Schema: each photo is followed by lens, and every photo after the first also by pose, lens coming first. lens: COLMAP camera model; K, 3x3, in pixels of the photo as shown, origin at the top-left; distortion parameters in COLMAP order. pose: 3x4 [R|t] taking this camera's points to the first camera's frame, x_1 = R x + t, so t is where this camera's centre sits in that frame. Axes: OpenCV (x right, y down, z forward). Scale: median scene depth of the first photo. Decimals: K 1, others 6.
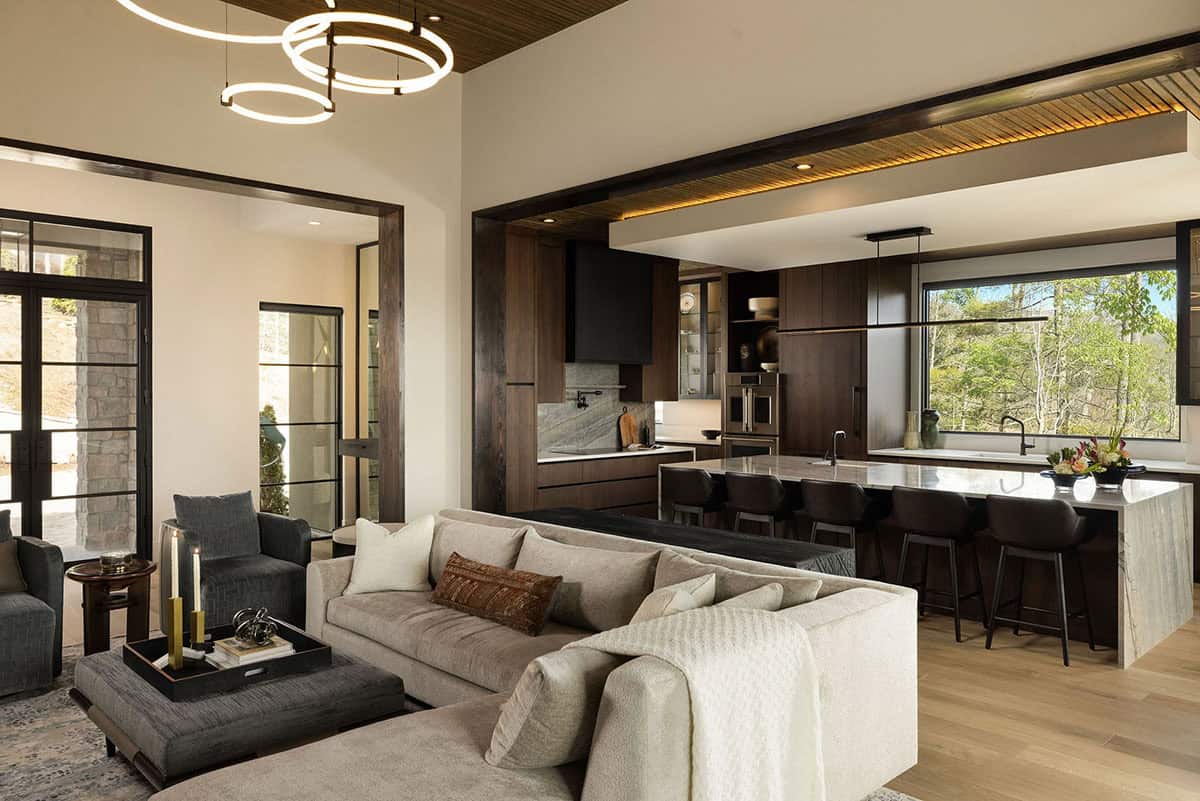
lens RADIAL K [[878.9, 0, 600.0], [0, 878.9, 397.2], [0, 0, 1]] dist [0.000592, 0.004351]
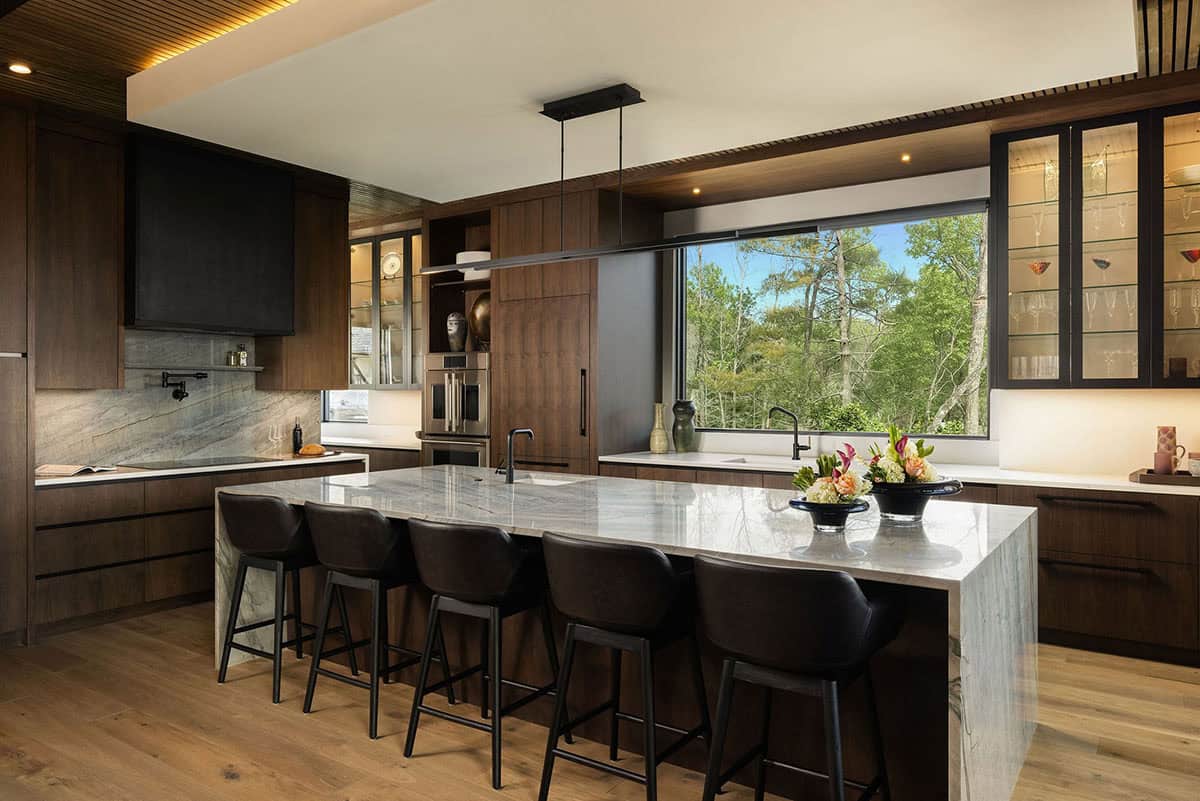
lens RADIAL K [[807.5, 0, 606.9], [0, 807.5, 395.8], [0, 0, 1]] dist [-0.007298, -0.005011]
pose [[0.981376, -0.000215, 0.192099, 0.173091], [0.001631, 0.999973, -0.007213, 0.014776], [-0.192092, 0.007392, 0.981349, 0.323111]]
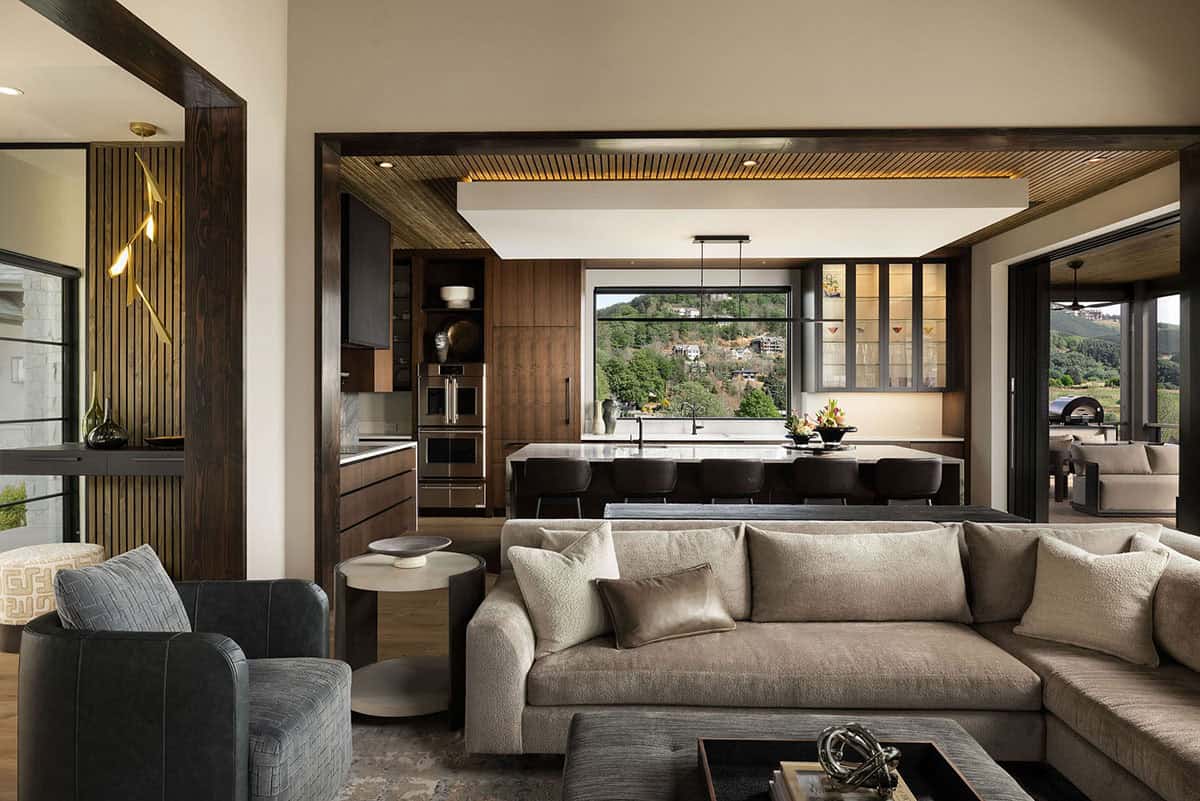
lens RADIAL K [[807.5, 0, 604.9], [0, 807.5, 391.7], [0, 0, 1]] dist [-0.007298, -0.005011]
pose [[0.716403, 0.002100, 0.697683, -0.344448], [0.005965, 0.999940, -0.009135, 0.013799], [-0.697661, 0.010706, 0.716348, 0.254918]]
